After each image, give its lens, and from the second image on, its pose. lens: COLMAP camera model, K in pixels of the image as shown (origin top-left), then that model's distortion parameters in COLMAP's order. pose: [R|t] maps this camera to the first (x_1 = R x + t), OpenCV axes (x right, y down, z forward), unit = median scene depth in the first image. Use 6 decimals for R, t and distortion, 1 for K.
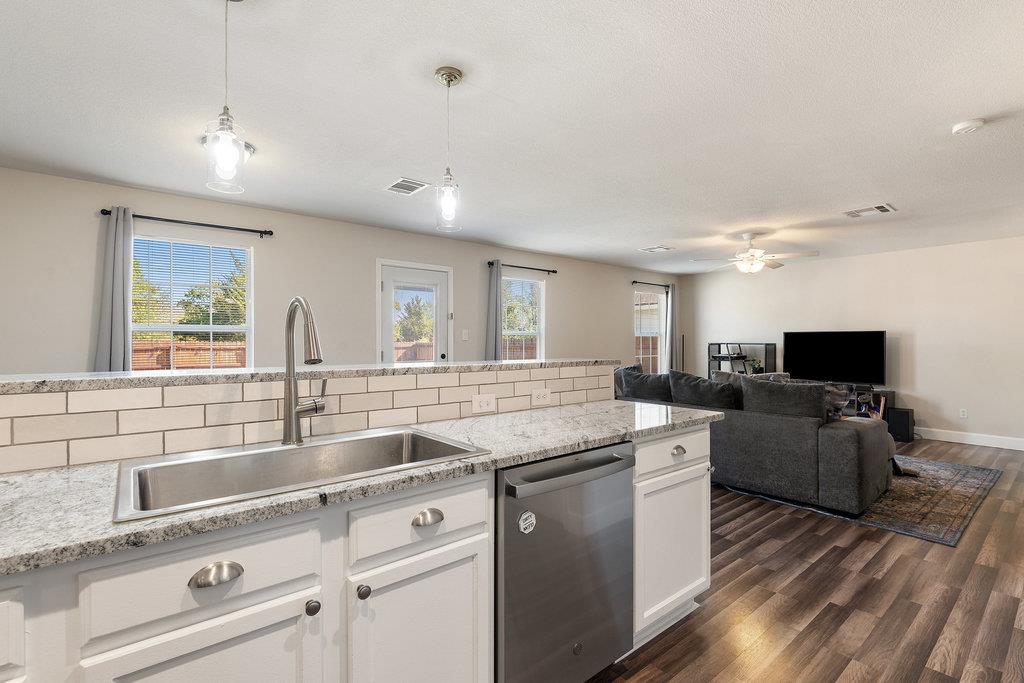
lens RADIAL K [[472.4, 0, 512.0], [0, 472.4, 341.5], [0, 0, 1]] dist [-0.004292, -0.001656]
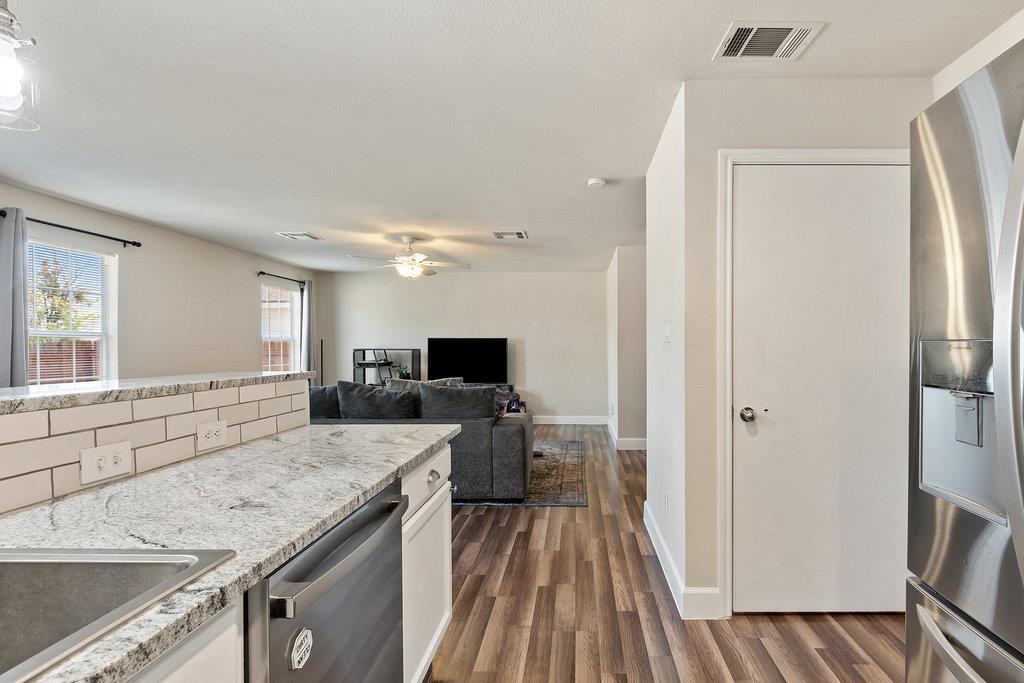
lens RADIAL K [[489.0, 0, 573.7], [0, 489.0, 347.1], [0, 0, 1]] dist [0.003358, -0.001751]
pose [[0.640096, -0.001798, 0.768293, -0.084651], [0.001423, 0.999998, 0.001154, -0.001060], [-0.768294, 0.000355, 0.640097, 0.124841]]
